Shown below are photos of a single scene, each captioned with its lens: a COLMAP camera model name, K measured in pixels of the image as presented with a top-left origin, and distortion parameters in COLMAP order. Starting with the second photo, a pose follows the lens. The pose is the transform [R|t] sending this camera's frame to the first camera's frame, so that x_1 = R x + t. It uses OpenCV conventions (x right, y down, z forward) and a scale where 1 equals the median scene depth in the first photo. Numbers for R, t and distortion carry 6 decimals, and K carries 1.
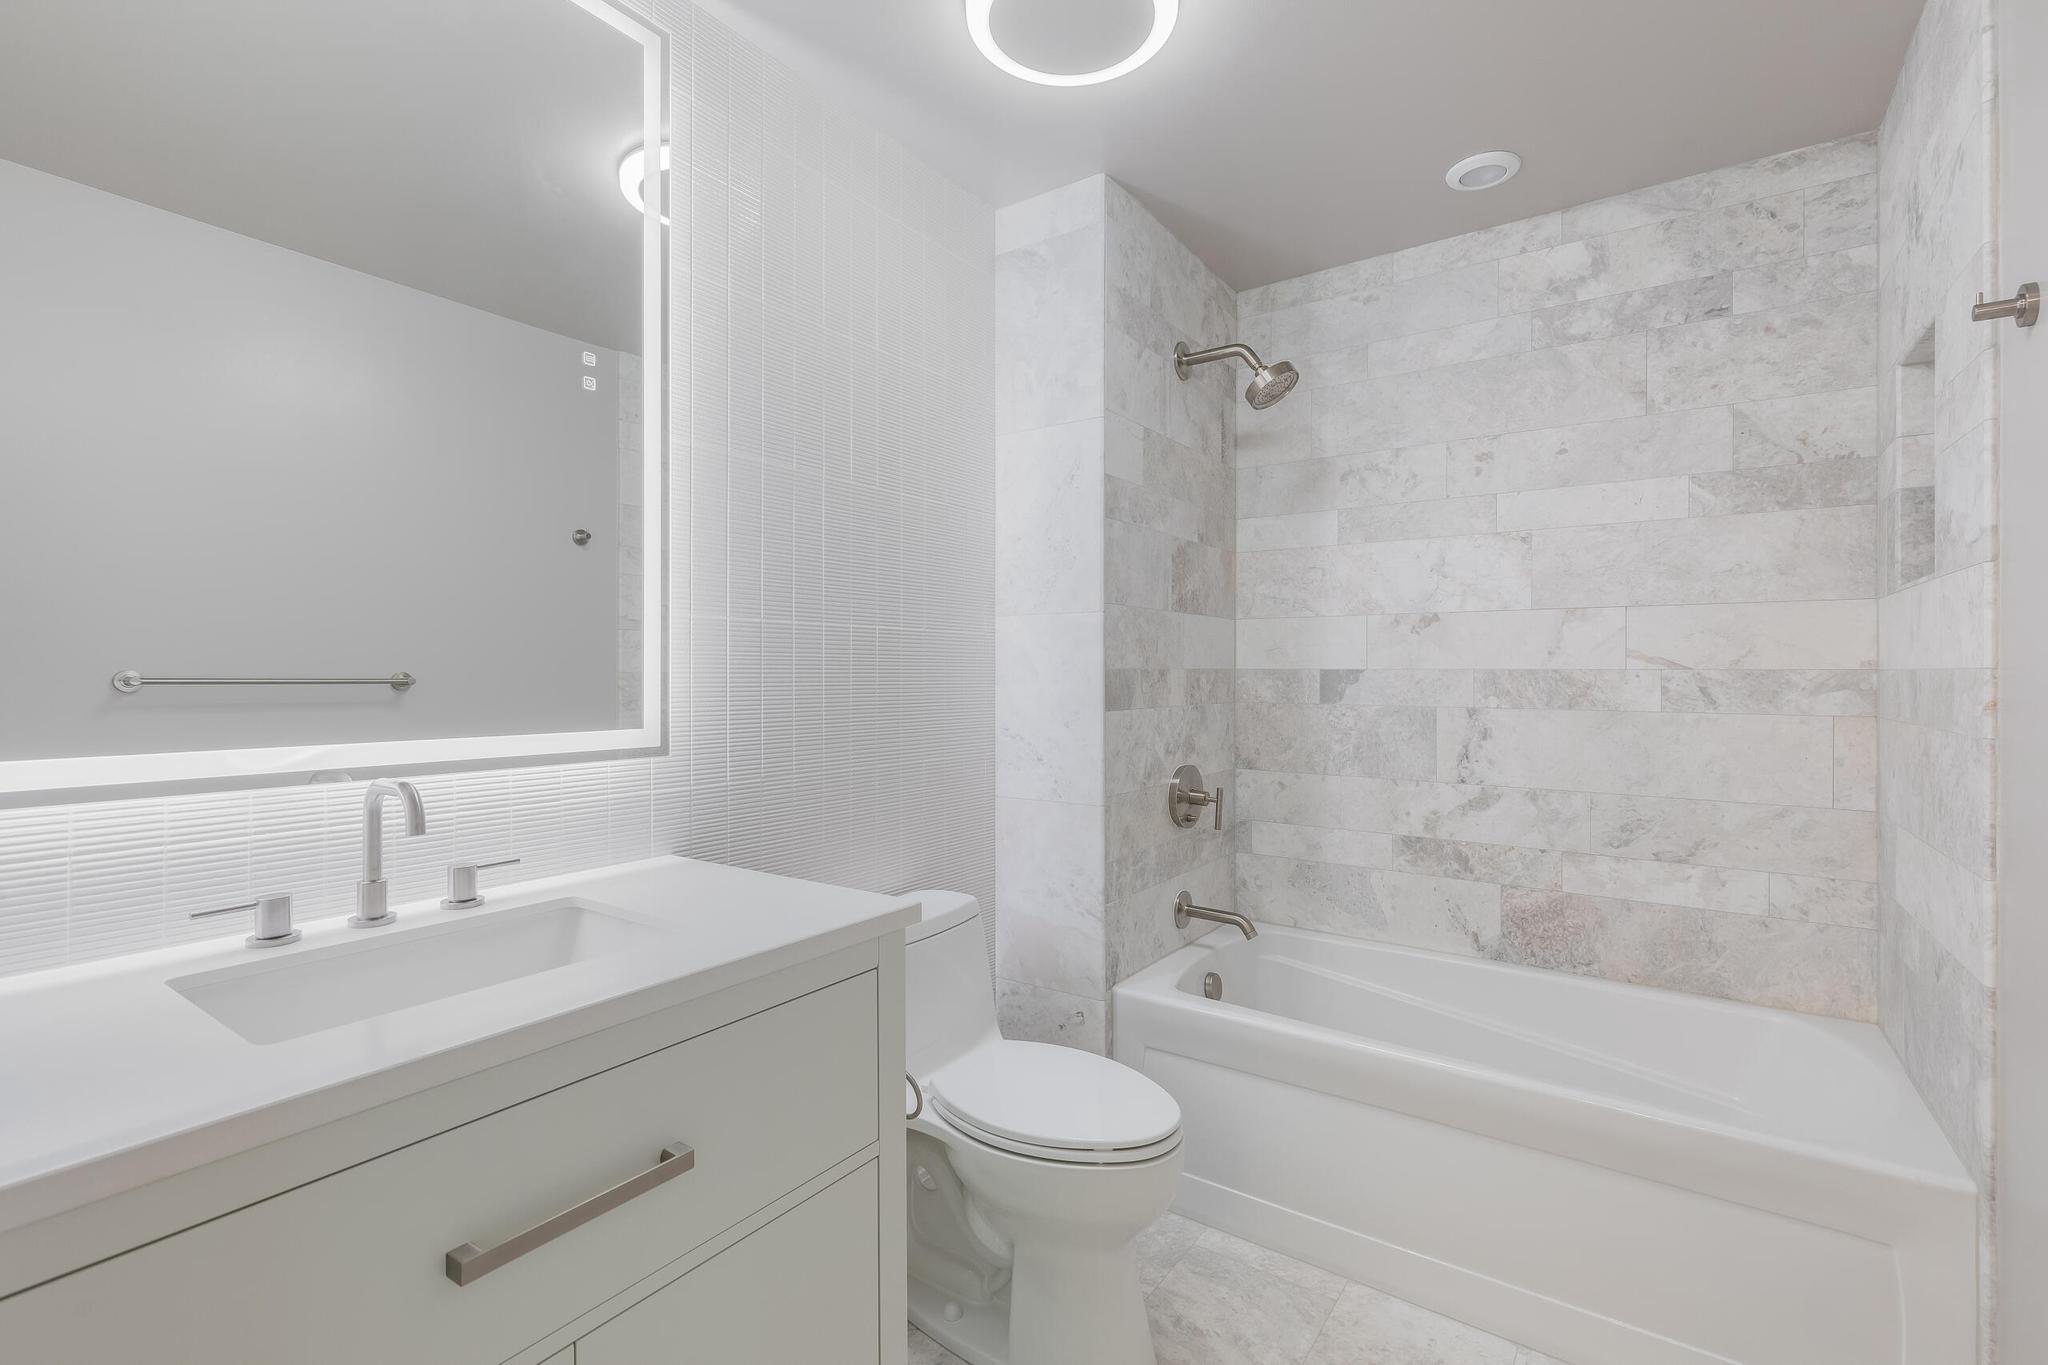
lens RADIAL K [[921.0, 0, 1025.7], [0, 921.0, 682.9], [0, 0, 1]] dist [0.001614, 0.000635]
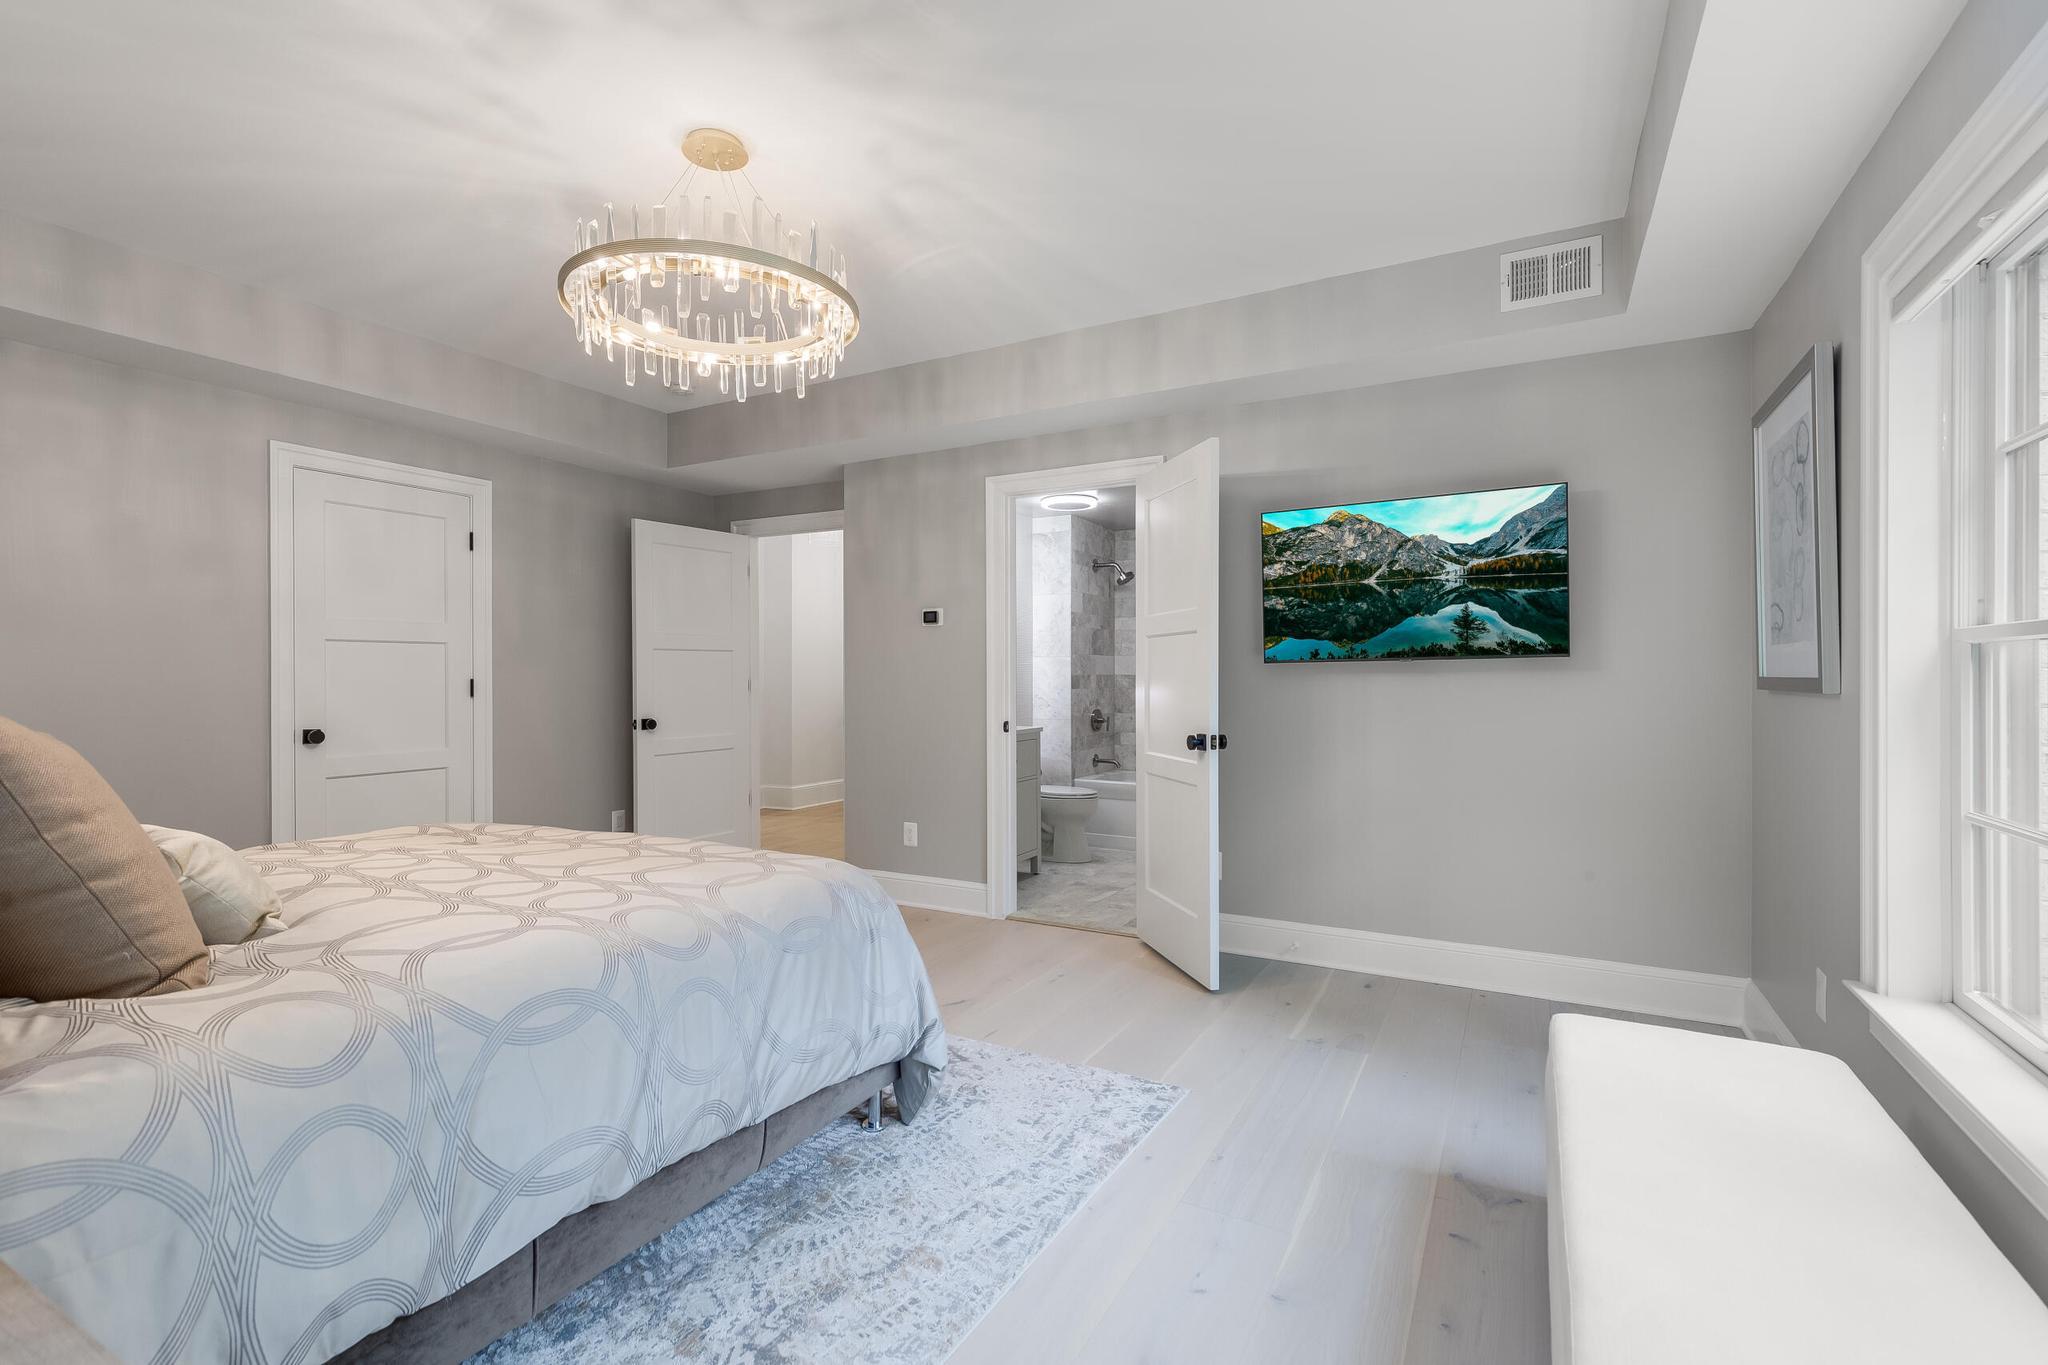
lens RADIAL K [[921.0, 0, 1027.7], [0, 921.0, 676.9], [0, 0, 1]] dist [0.001614, 0.000635]
pose [[0.992781, -0.000429, 0.119943, -0.386575], [0.000893, 0.999992, -0.003817, 0.001230], [-0.119941, 0.003896, 0.992773, -1.834836]]
